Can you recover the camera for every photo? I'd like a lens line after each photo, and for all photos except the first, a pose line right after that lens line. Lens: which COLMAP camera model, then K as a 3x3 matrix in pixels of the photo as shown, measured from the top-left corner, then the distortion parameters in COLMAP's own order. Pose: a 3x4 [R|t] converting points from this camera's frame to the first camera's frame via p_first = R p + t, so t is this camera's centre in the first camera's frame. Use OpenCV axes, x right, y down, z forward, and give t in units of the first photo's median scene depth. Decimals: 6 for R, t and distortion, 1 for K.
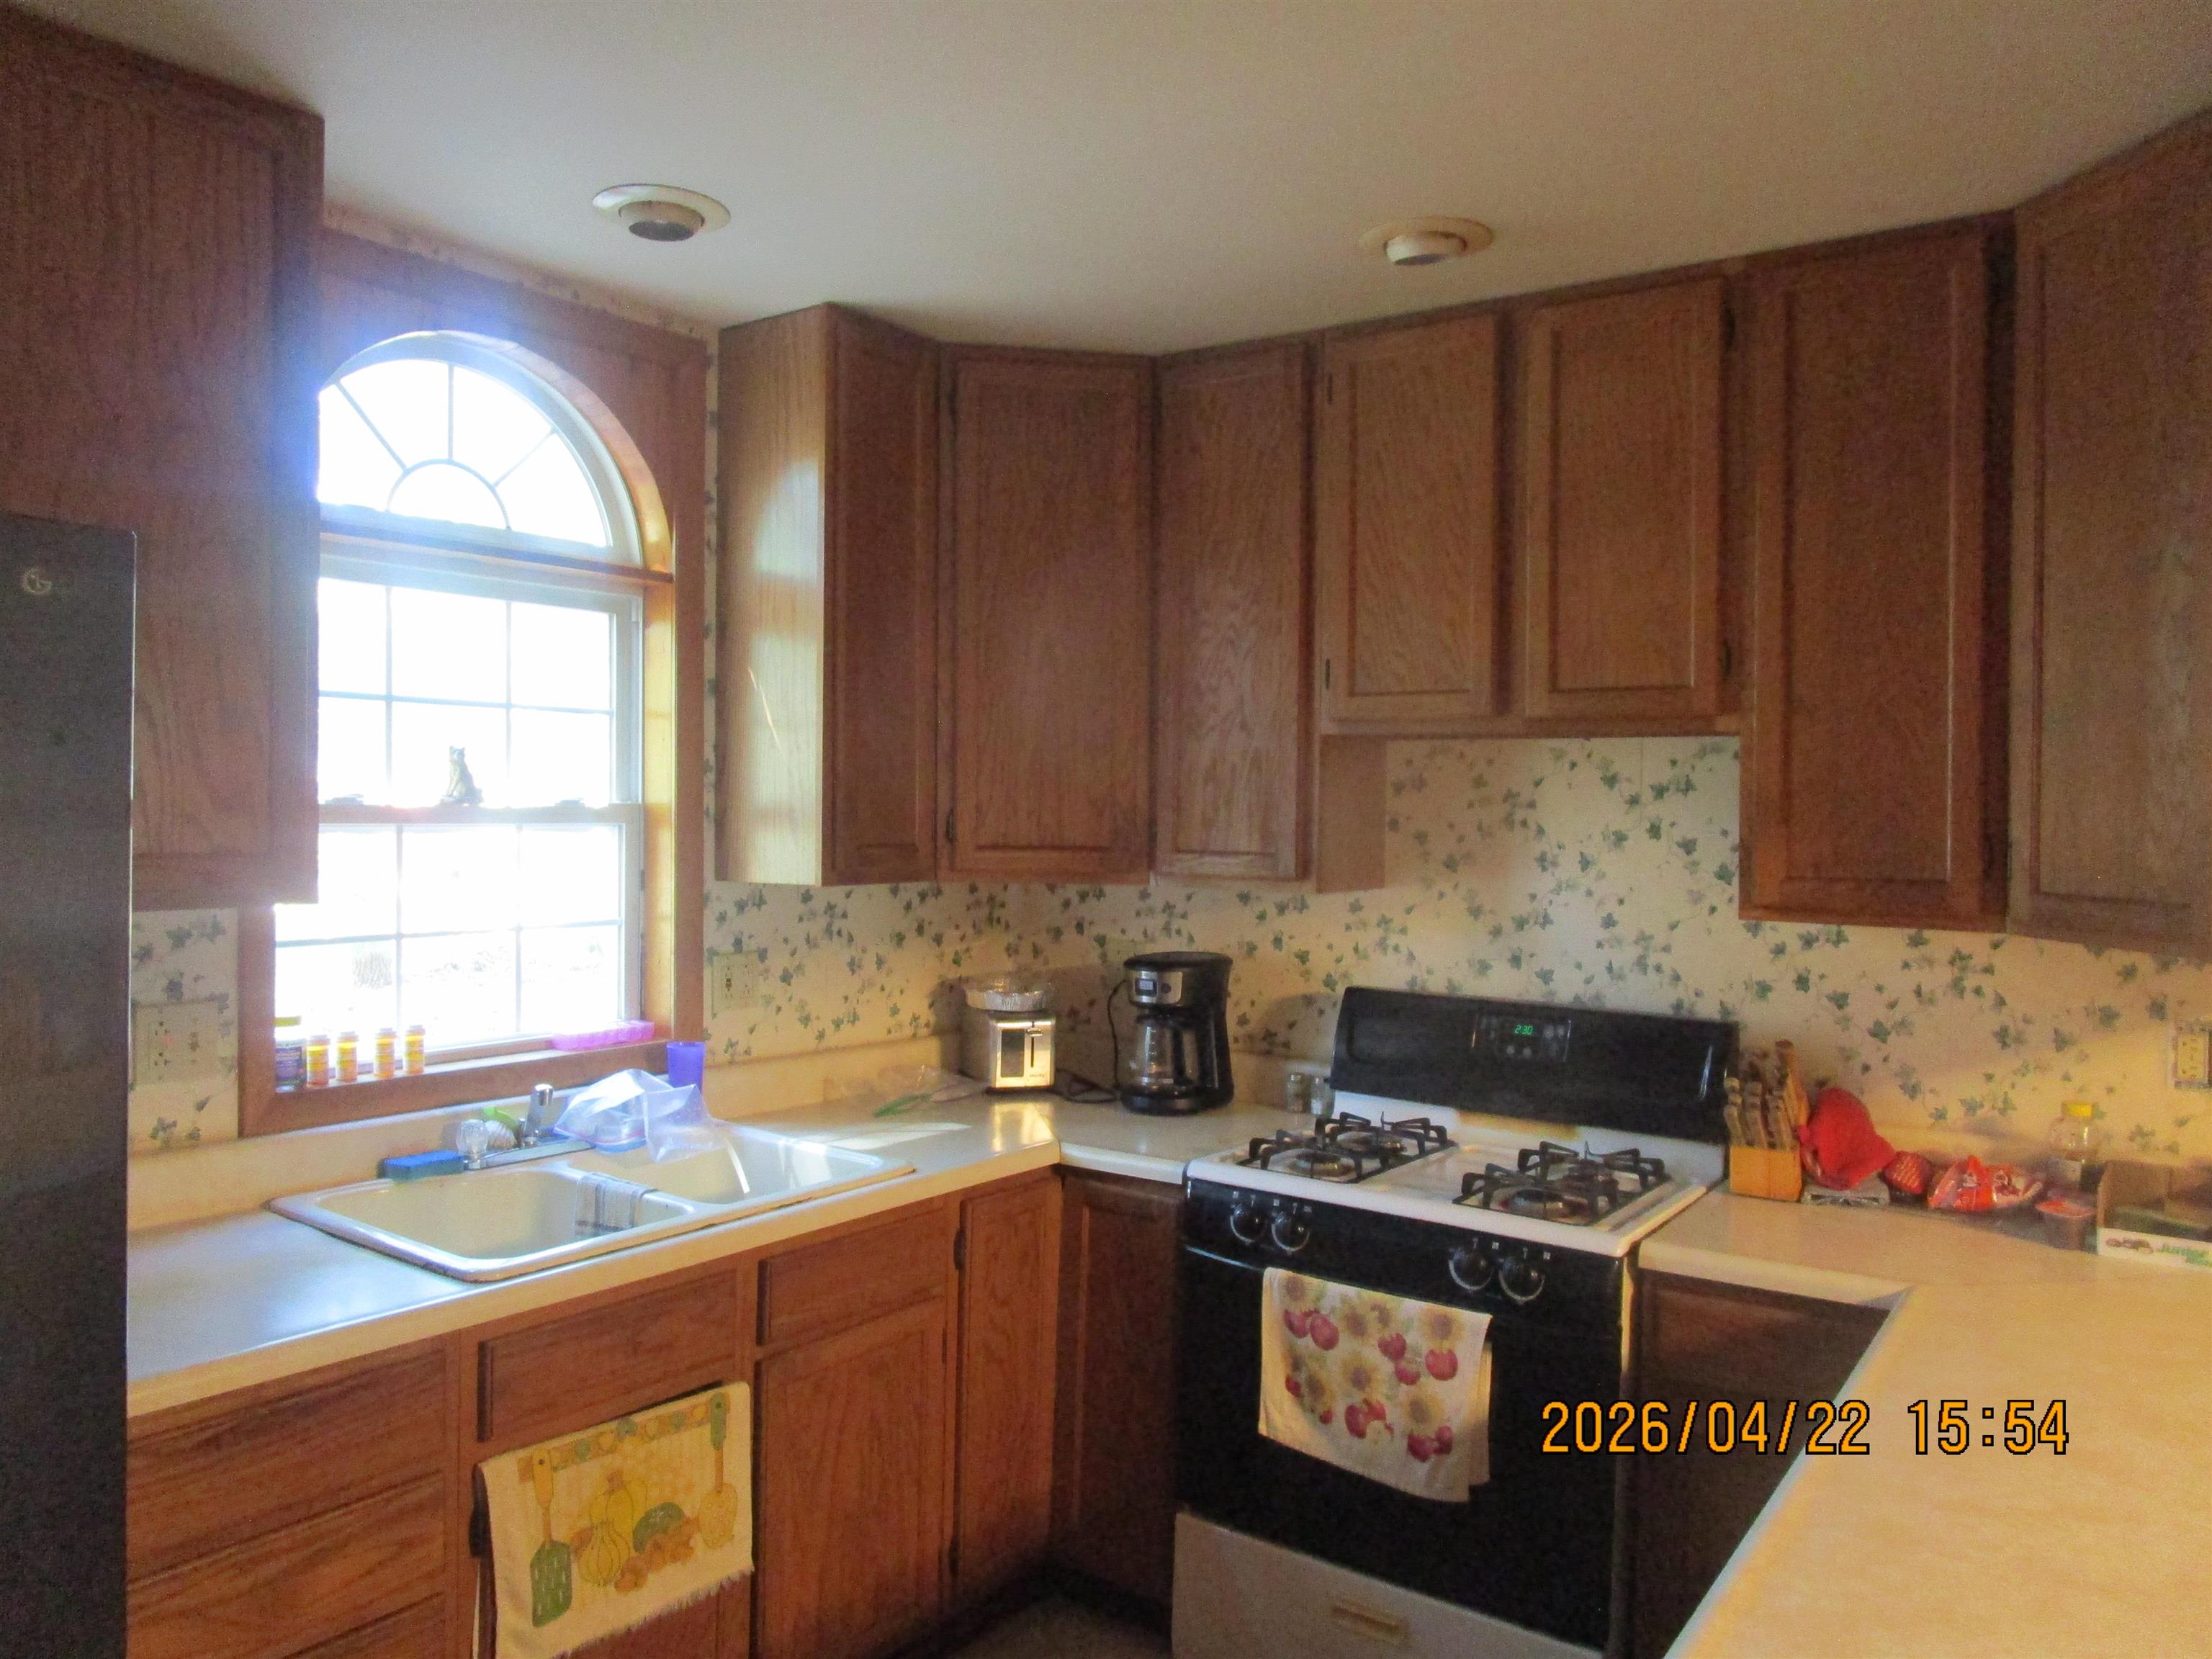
lens RADIAL K [[1599.7, 0, 1108.5], [0, 1599.7, 824.3], [0, 0, 1]] dist [-0.004935, -0.000905]
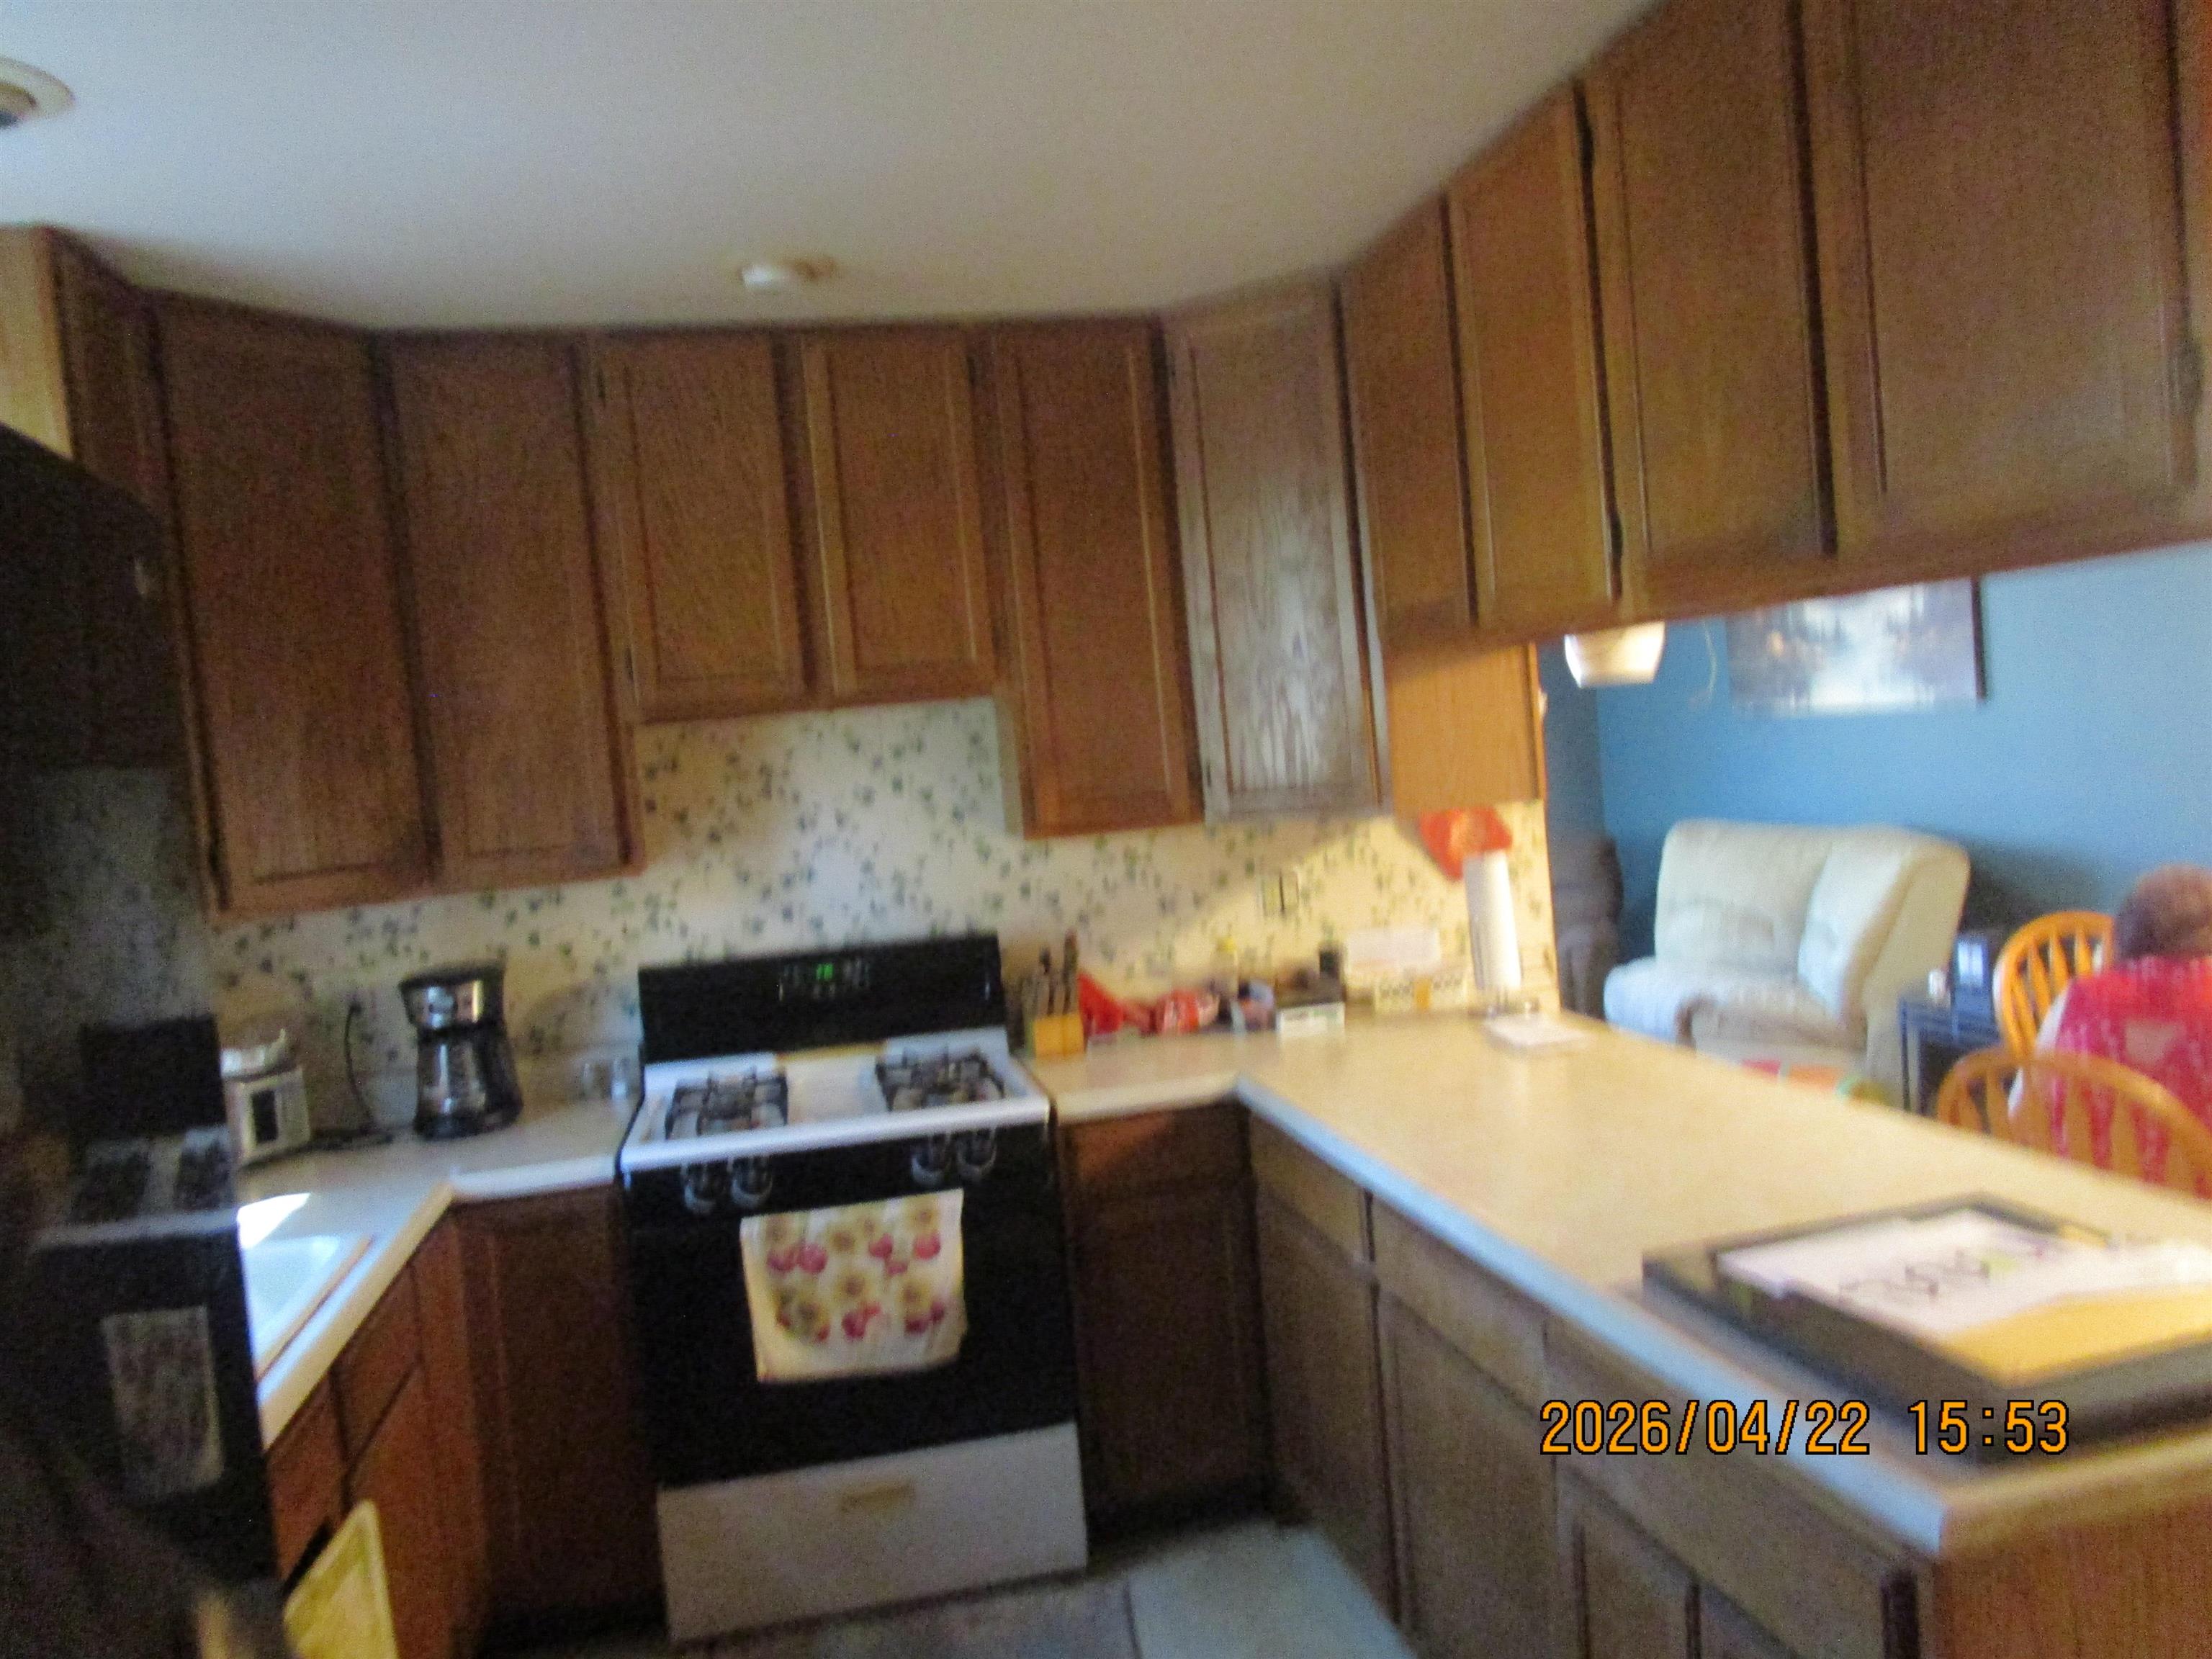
lens RADIAL K [[1580.6, 0, 1108.6], [0, 1580.6, 824.9], [0, 0, 1]] dist [-0.029537, 0.008297]
pose [[0.661792, -0.110156, 0.741550, -0.450802], [0.104997, 0.993016, 0.053807, -0.014265], [-0.742298, 0.042252, 0.668736, 0.102499]]
